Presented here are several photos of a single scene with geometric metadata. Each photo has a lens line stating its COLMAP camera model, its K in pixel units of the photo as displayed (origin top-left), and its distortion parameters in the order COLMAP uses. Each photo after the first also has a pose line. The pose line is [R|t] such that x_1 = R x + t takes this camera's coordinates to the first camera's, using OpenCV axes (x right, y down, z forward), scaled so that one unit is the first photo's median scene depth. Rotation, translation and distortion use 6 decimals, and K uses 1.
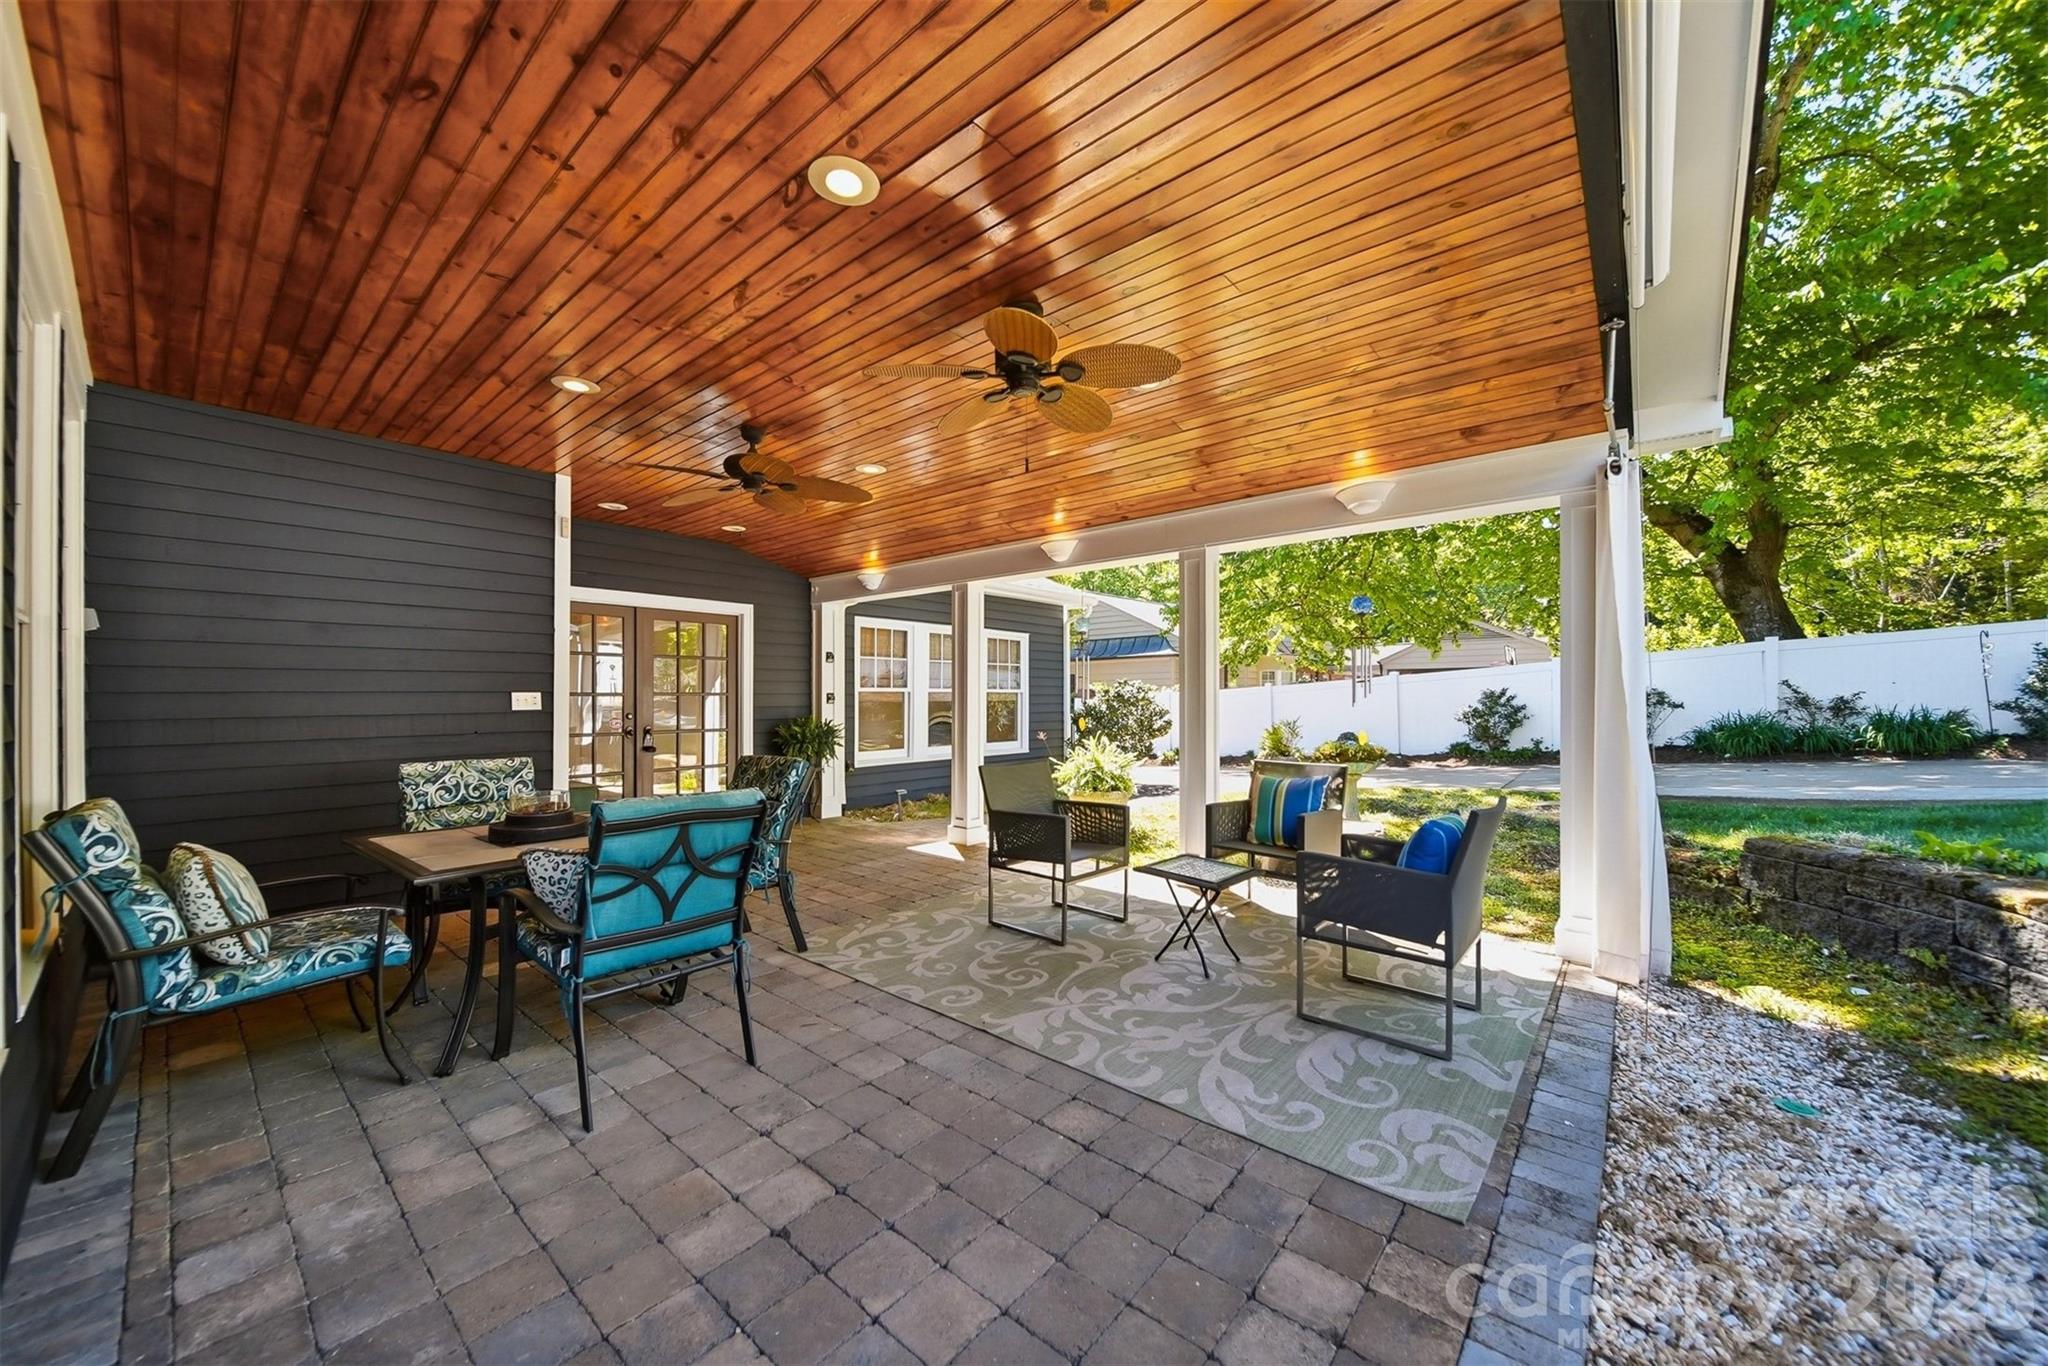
lens RADIAL K [[737.6, 0, 1025.8], [0, 737.6, 677.7], [0, 0, 1]] dist [-0.001557, -0.000039]
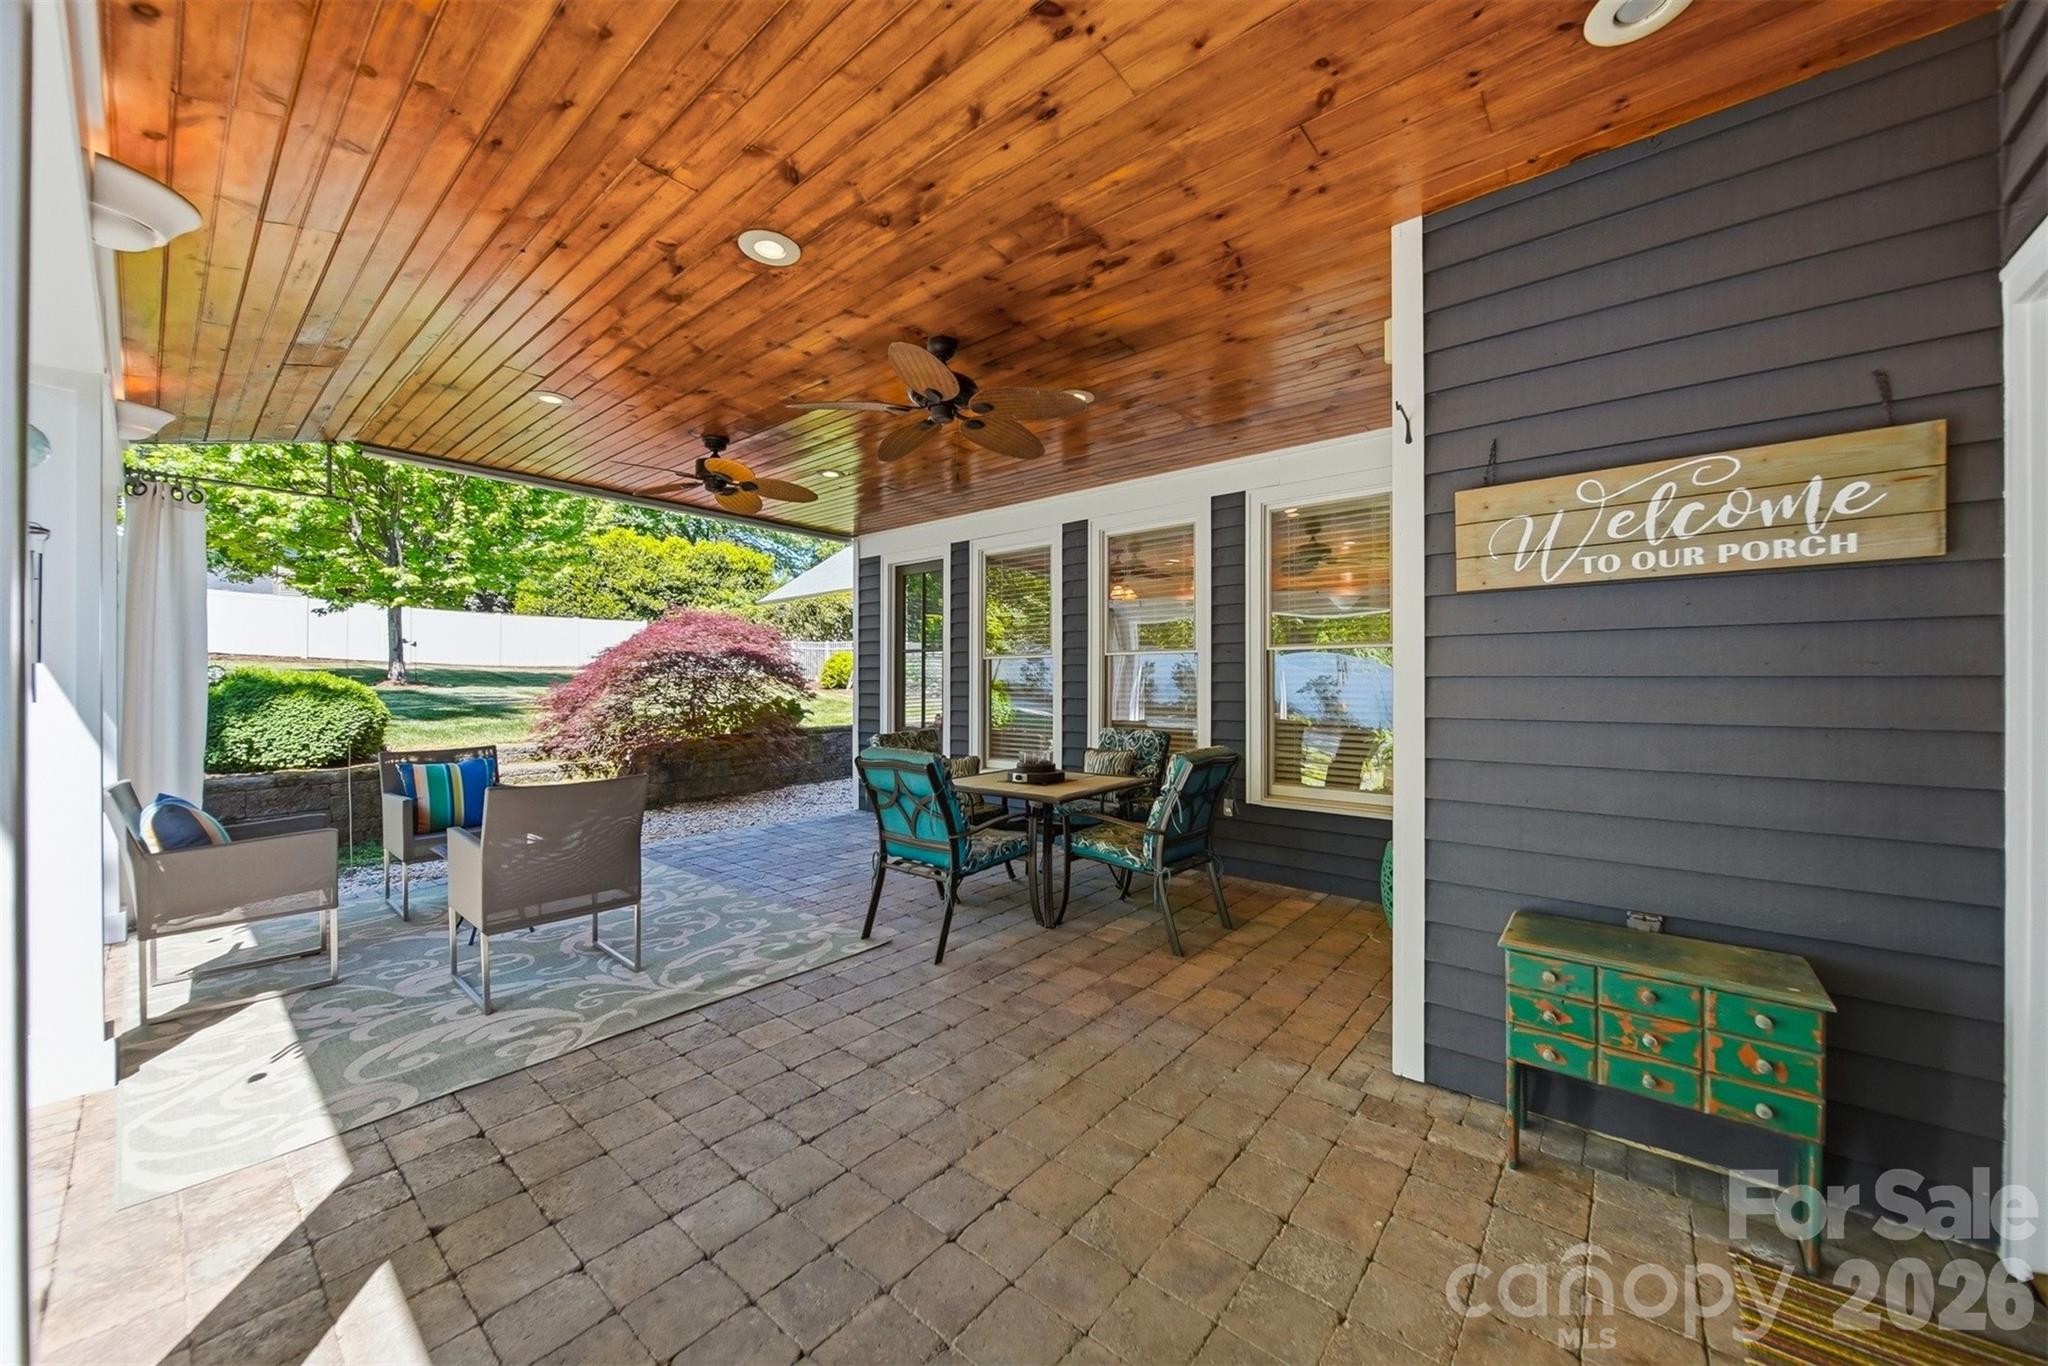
lens RADIAL K [[737.6, 0, 1025.8], [0, 737.6, 677.7], [0, 0, 1]] dist [-0.001557, -0.000039]
pose [[-0.999954, 0.008440, -0.004514, -0.540102], [0.008550, 0.999652, -0.024950, 0.044430], [0.004302, -0.024988, -0.999679, 2.095180]]
